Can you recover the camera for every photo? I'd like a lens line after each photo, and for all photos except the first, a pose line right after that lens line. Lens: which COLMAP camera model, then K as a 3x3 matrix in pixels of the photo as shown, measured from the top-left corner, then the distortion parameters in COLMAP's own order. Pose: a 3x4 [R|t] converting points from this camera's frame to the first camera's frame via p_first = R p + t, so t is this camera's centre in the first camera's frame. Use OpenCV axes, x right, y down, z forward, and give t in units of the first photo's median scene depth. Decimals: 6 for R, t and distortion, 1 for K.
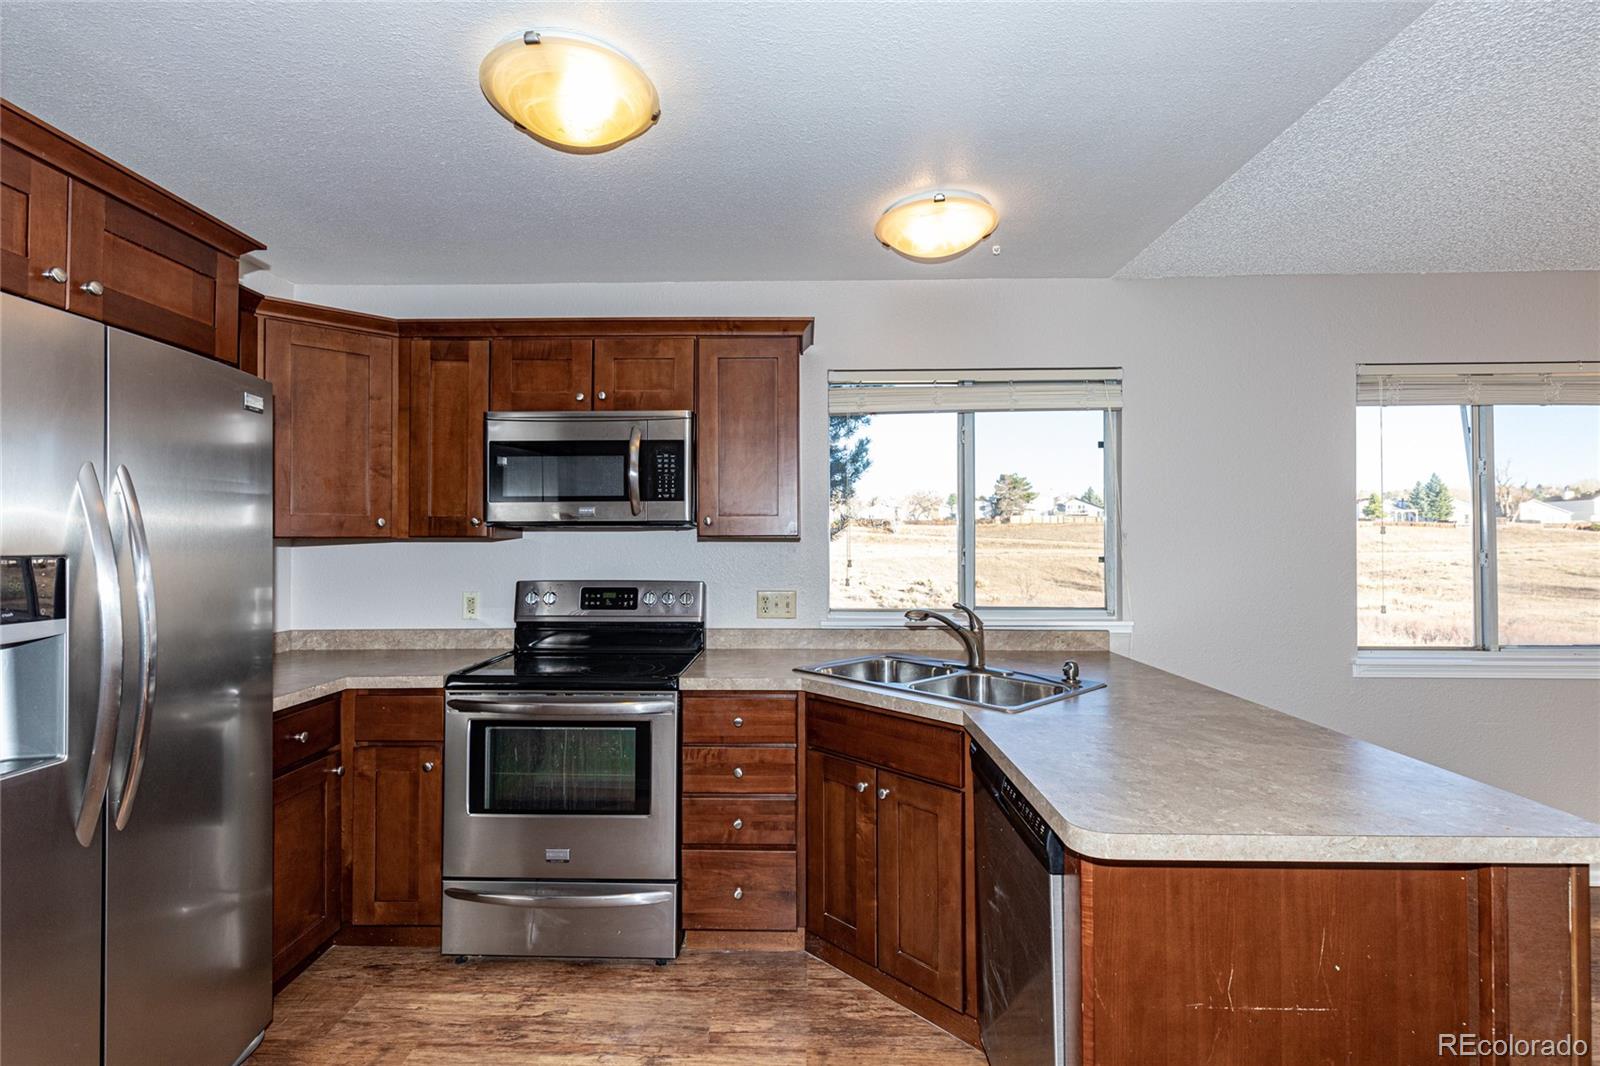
lens RADIAL K [[742.3, 0, 791.3], [0, 742.3, 534.7], [0, 0, 1]] dist [0.013351, -0.003898]
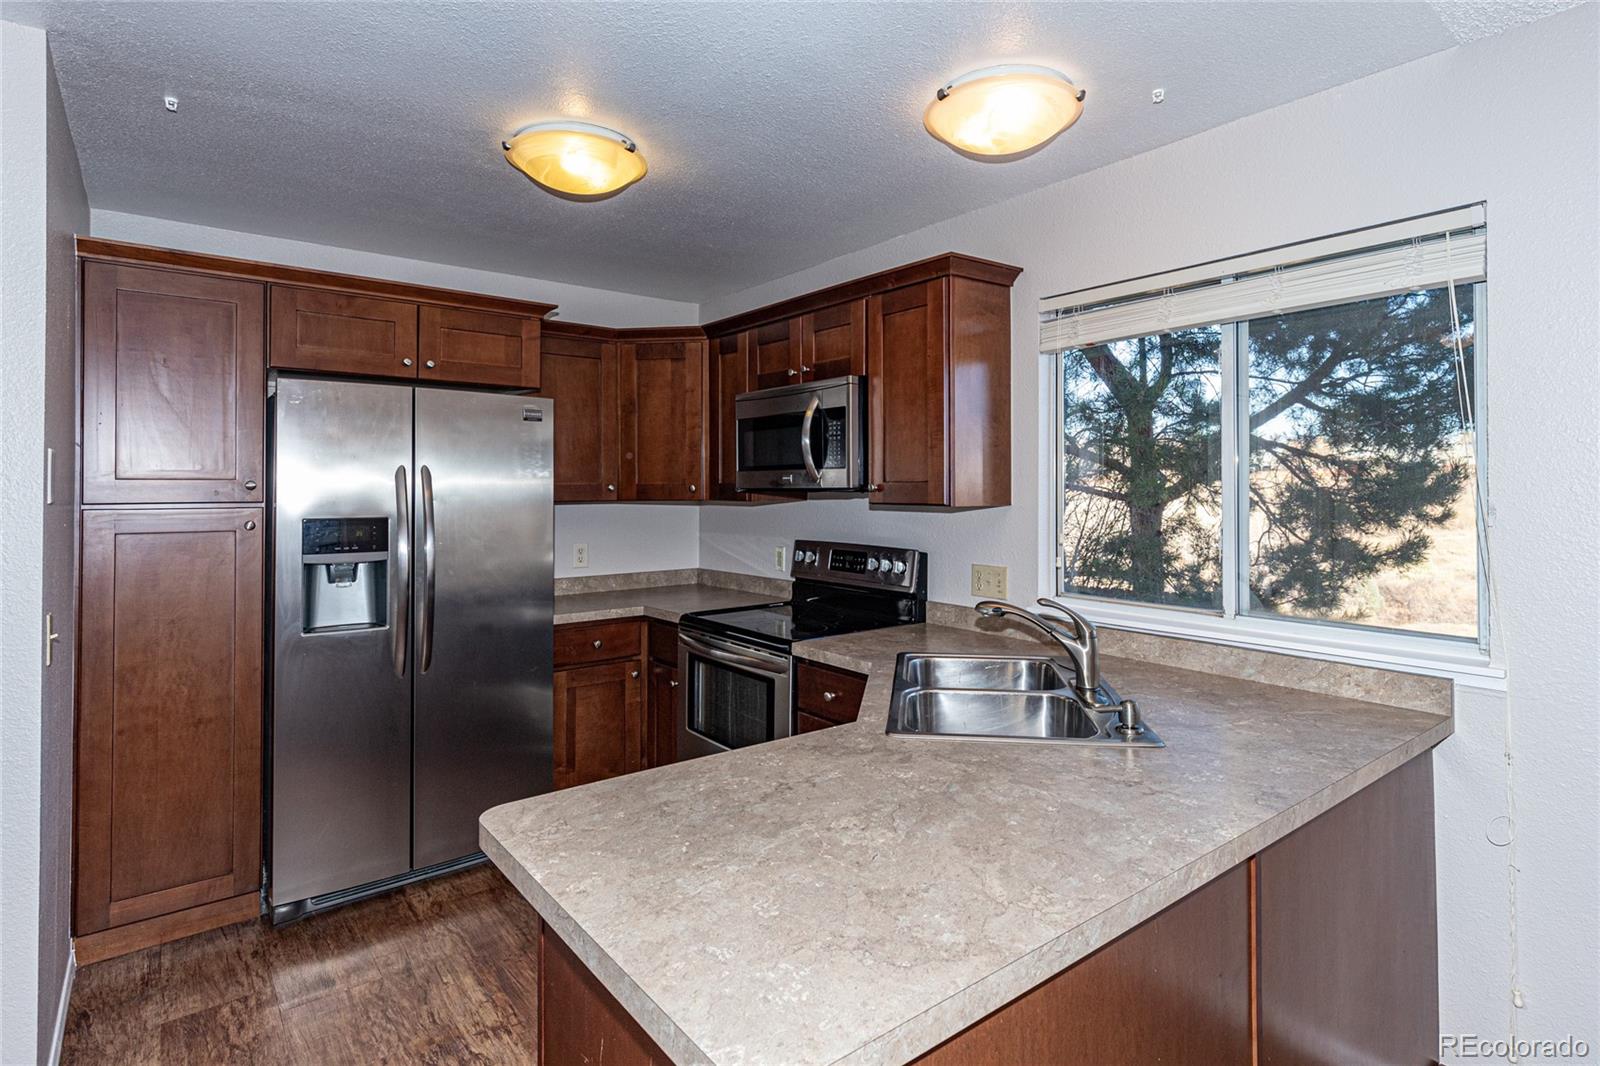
lens RADIAL K [[831.4, 0, 820.0], [0, 831.4, 483.7], [0, 0, 1]] dist [0.013075, -0.001094]
pose [[0.640056, -0.003002, -0.768322, 0.679894], [0.009719, 0.999944, 0.004190, -0.028755], [0.768266, -0.010149, 0.640050, 0.262991]]
